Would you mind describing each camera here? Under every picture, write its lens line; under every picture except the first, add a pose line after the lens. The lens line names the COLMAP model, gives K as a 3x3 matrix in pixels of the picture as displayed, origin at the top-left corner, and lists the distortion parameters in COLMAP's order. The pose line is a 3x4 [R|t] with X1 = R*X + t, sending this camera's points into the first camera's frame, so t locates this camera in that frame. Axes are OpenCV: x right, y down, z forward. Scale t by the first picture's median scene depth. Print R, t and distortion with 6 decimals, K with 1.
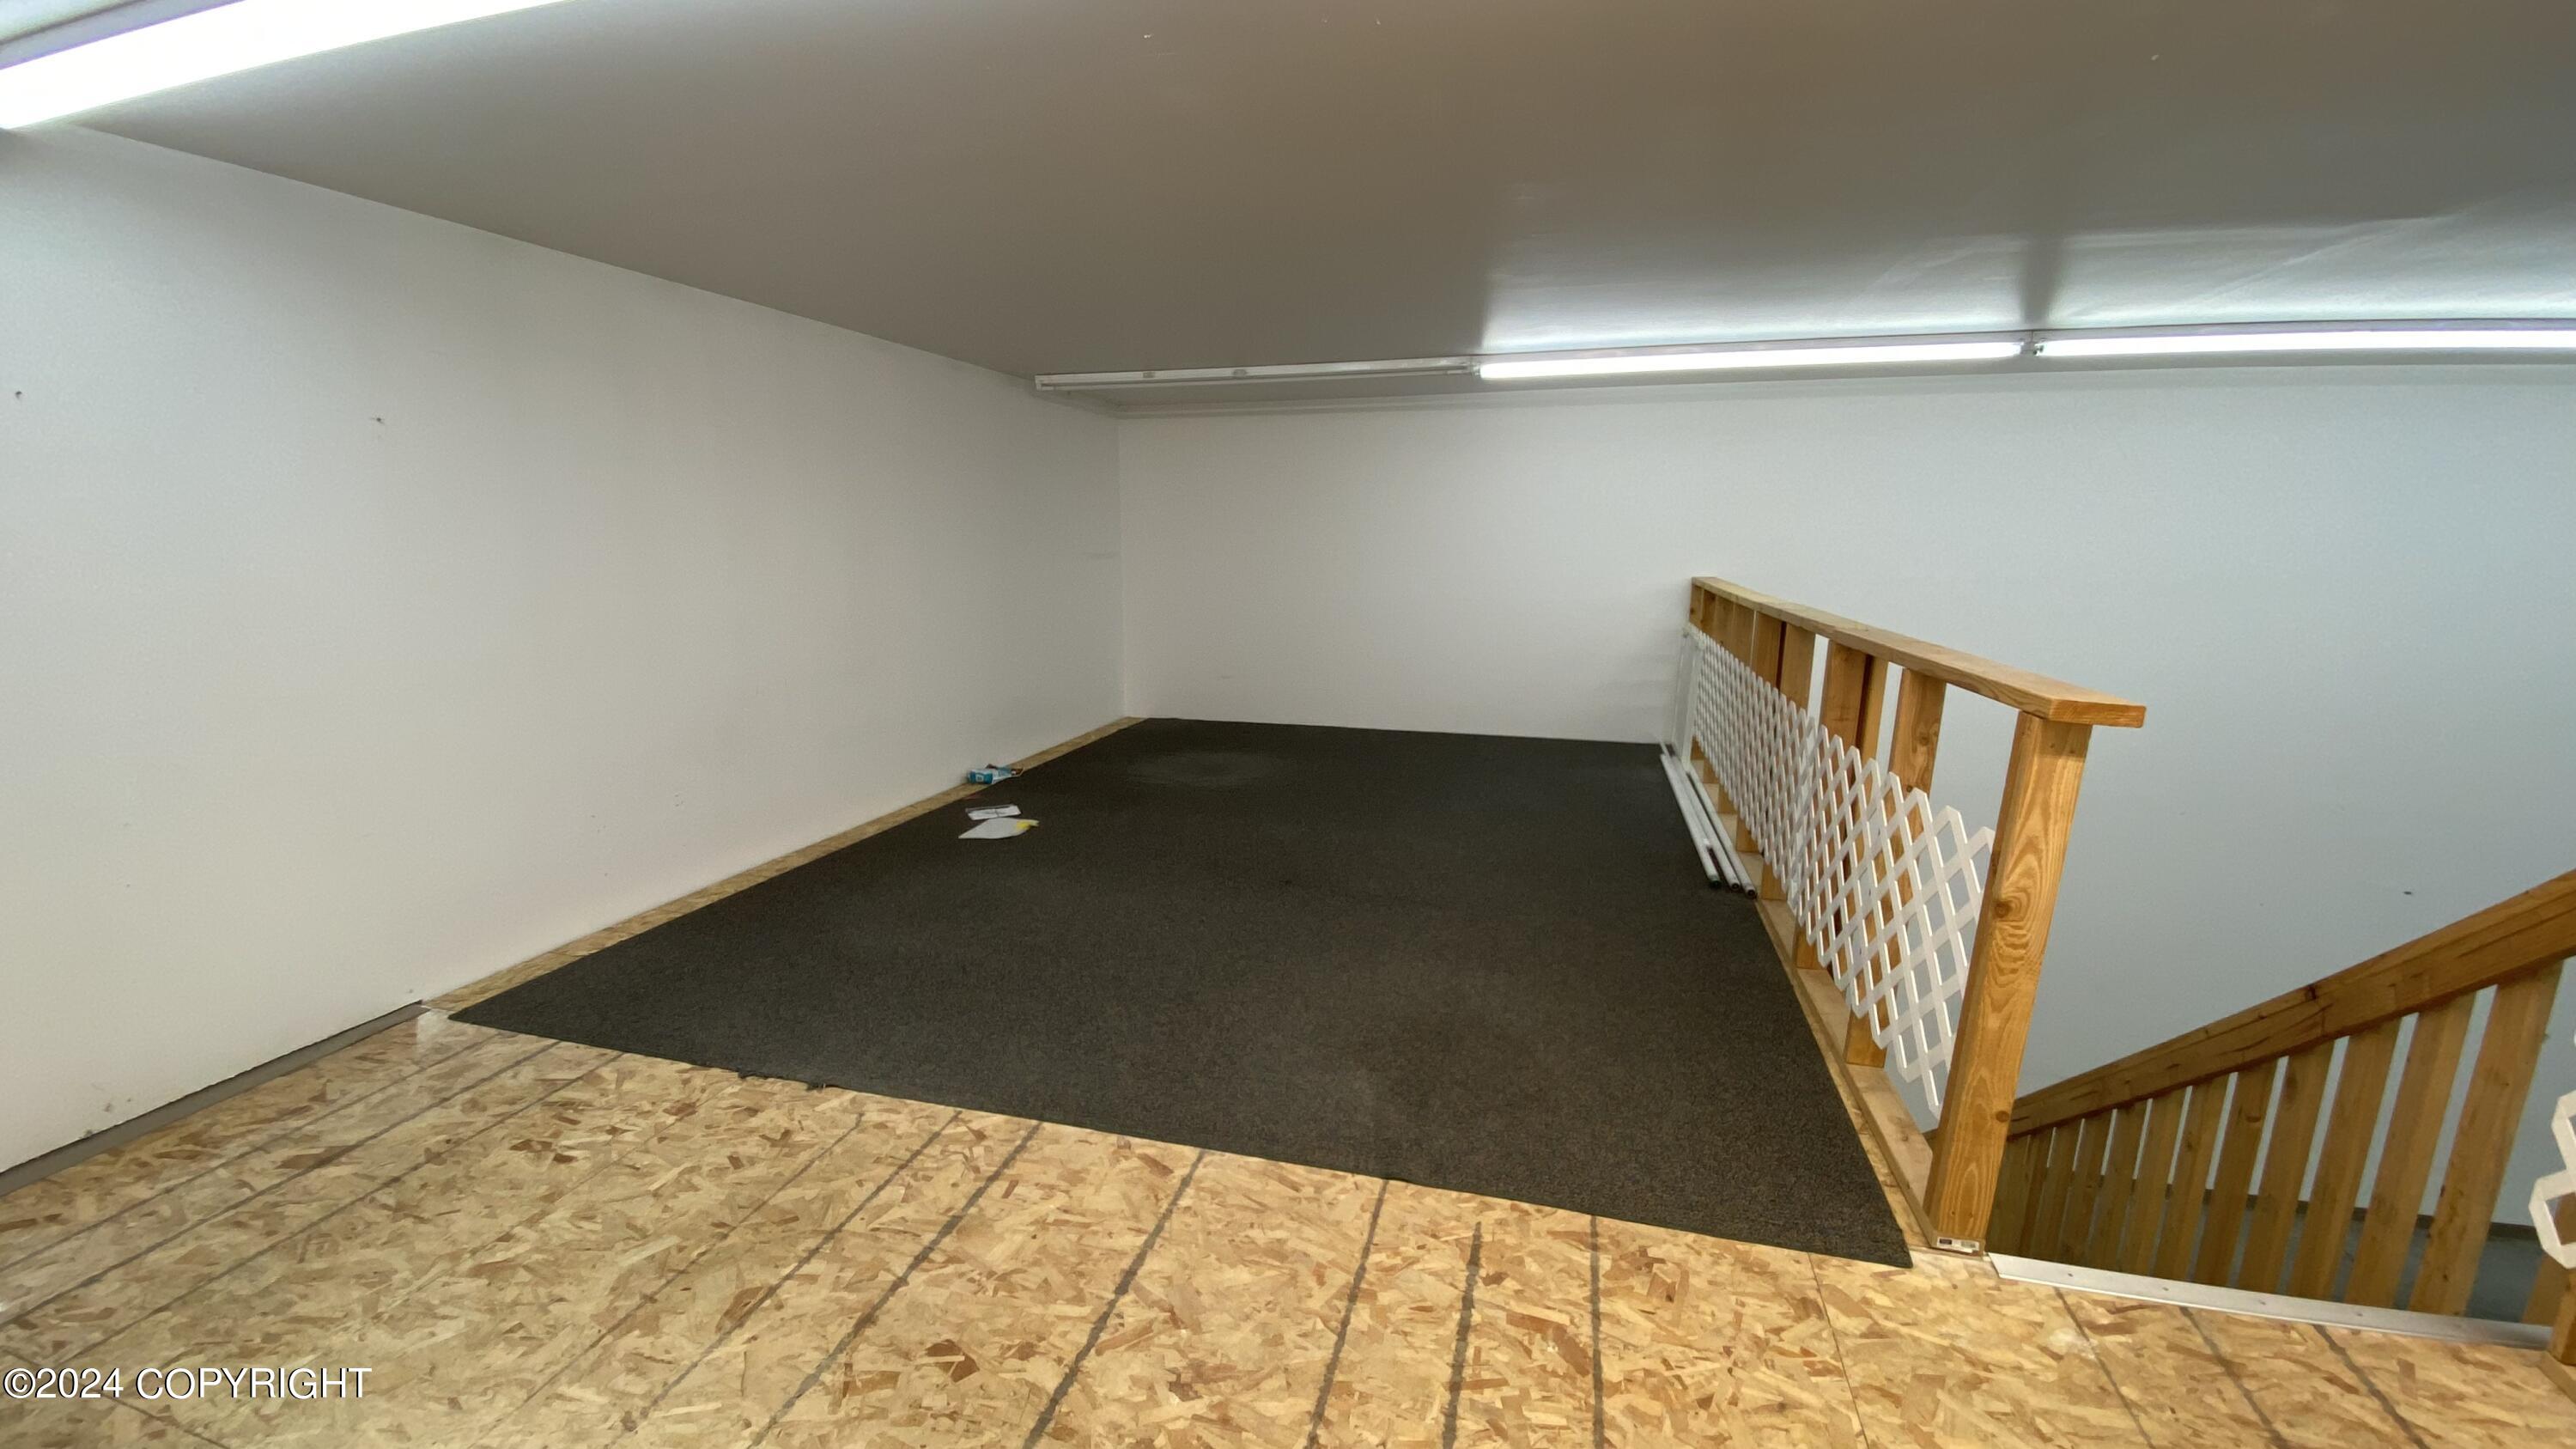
lens RADIAL K [[1032.1, 0, 1279.2], [0, 1032.1, 723.6], [0, 0, 1]] dist [-0.006136, -0.005263]
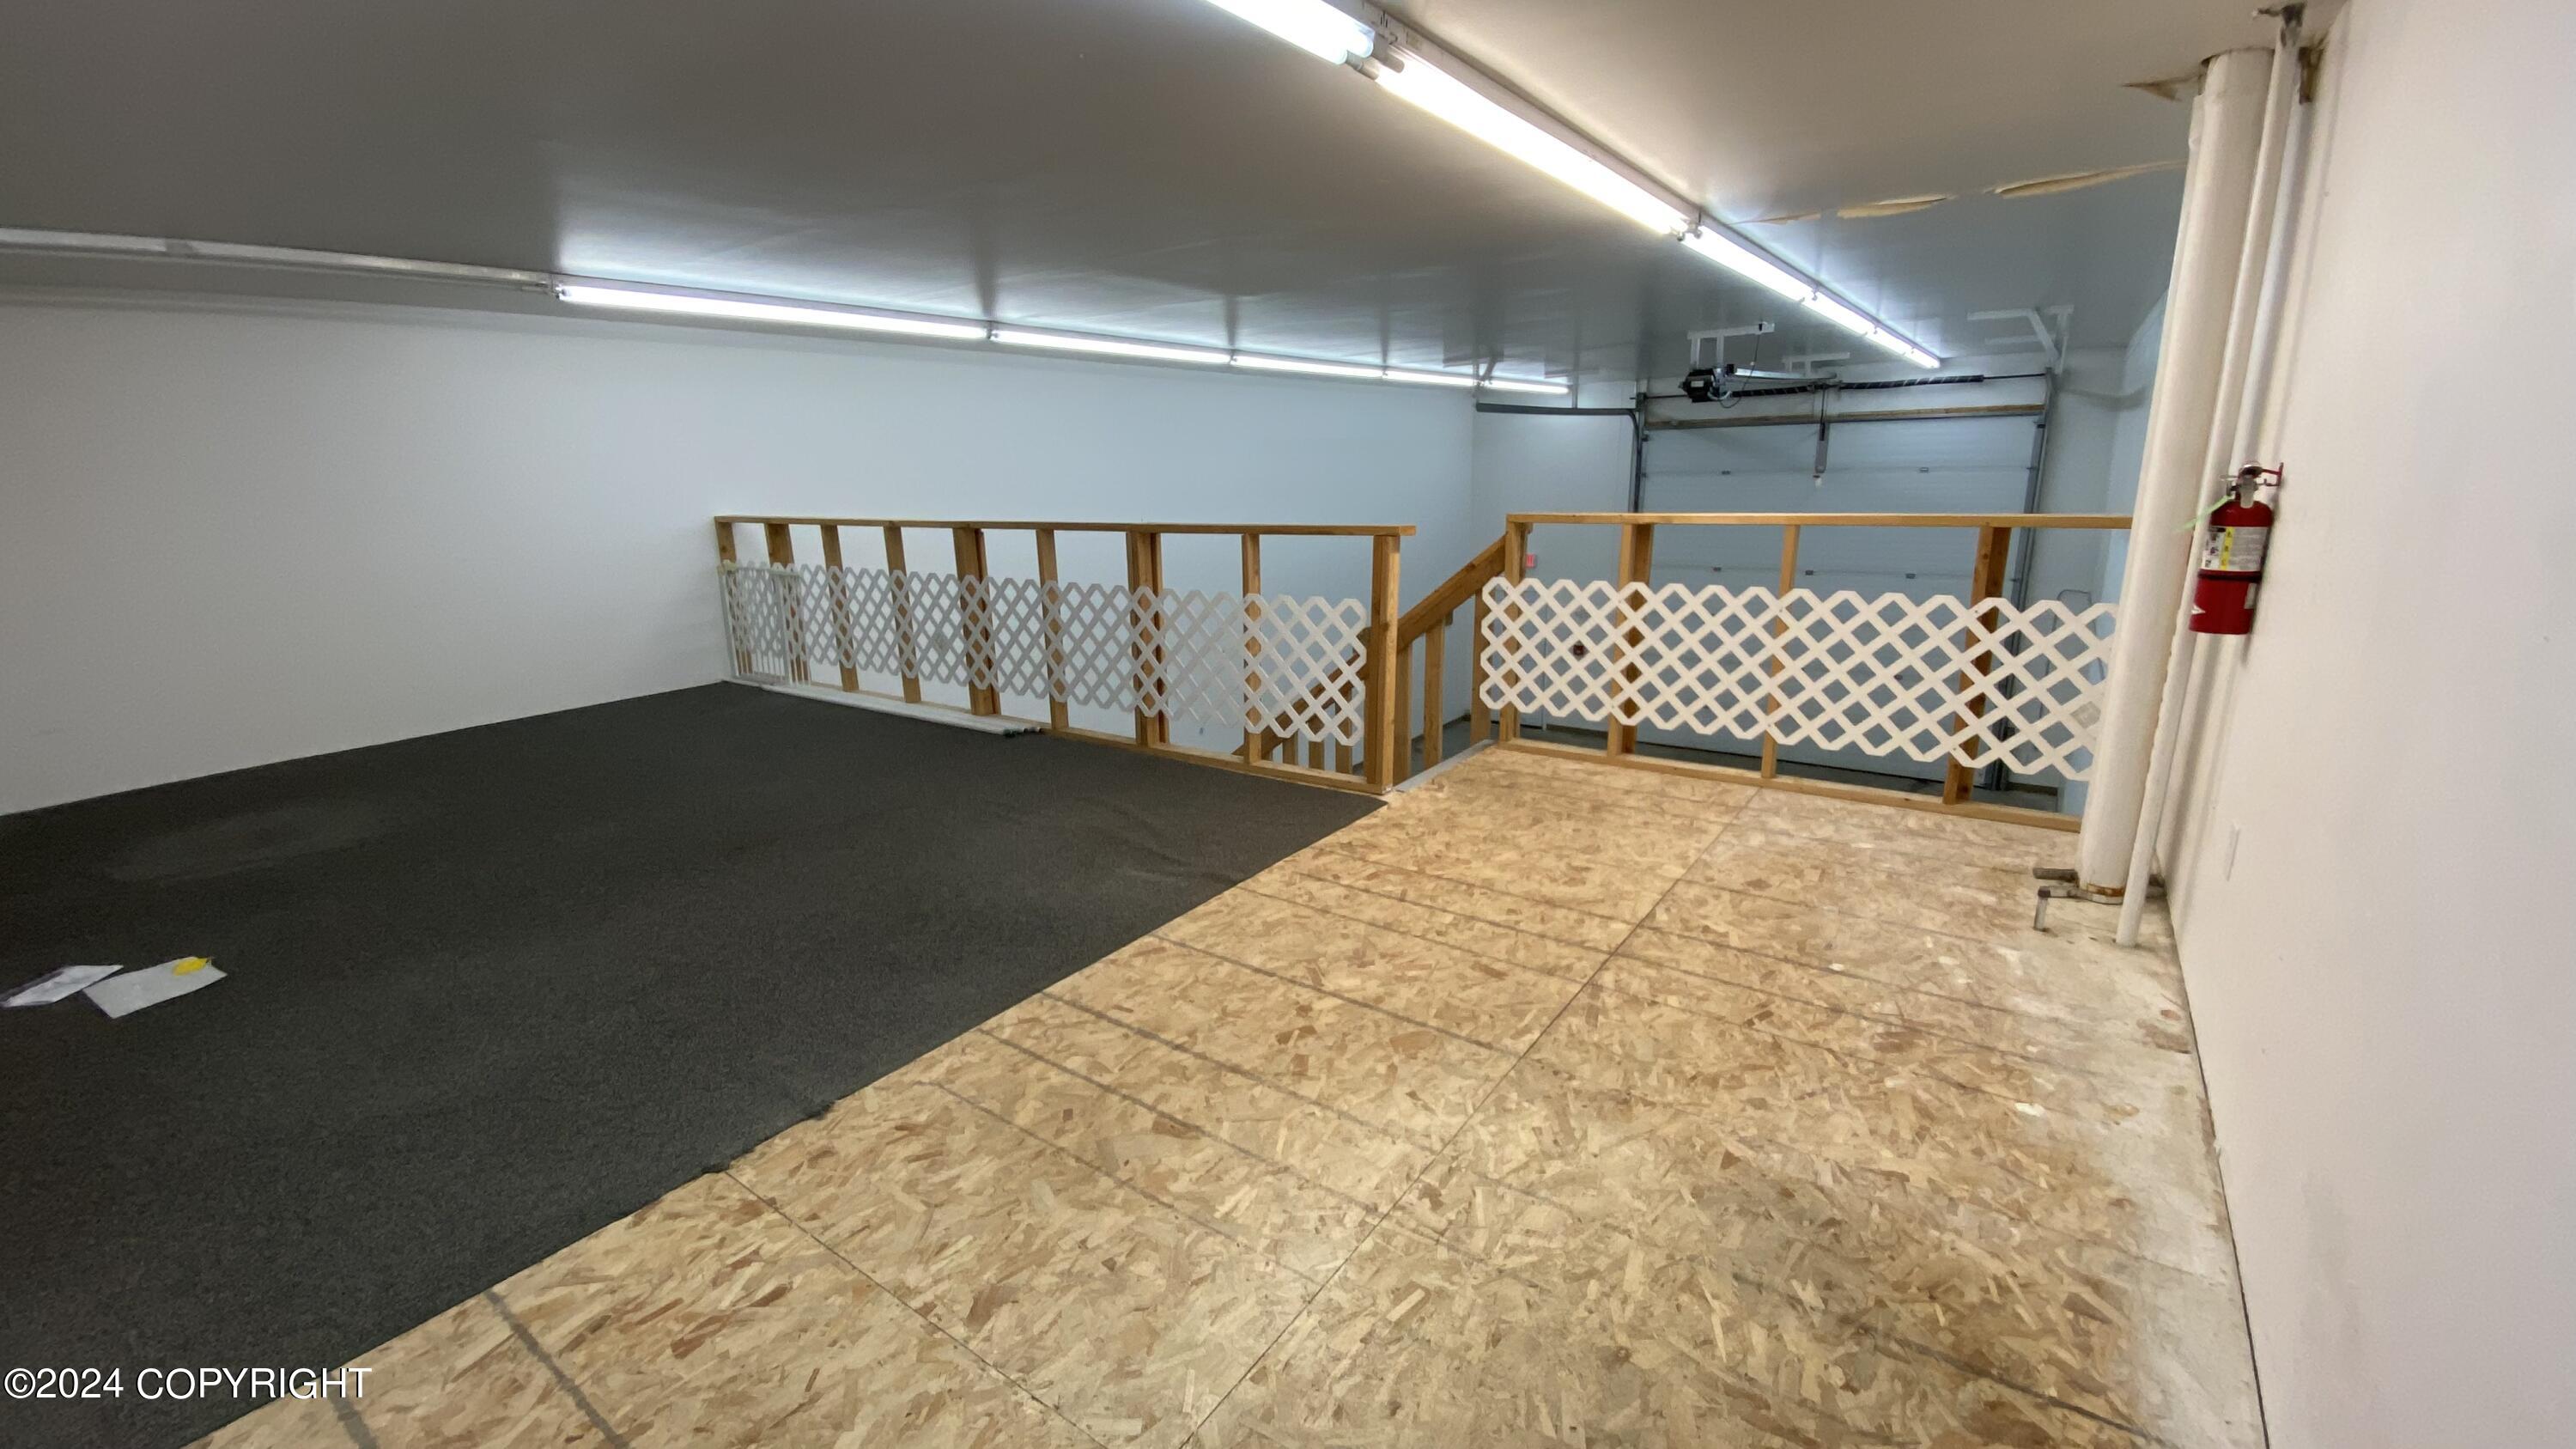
lens RADIAL K [[1032.1, 0, 1280.5], [0, 1032.1, 725.7], [0, 0, 1]] dist [-0.006136, -0.005263]
pose [[0.345224, -0.238106, 0.907814, -1.191343], [0.197326, 0.964075, 0.177823, -0.041065], [-0.917541, 0.117747, 0.379807, 0.334031]]
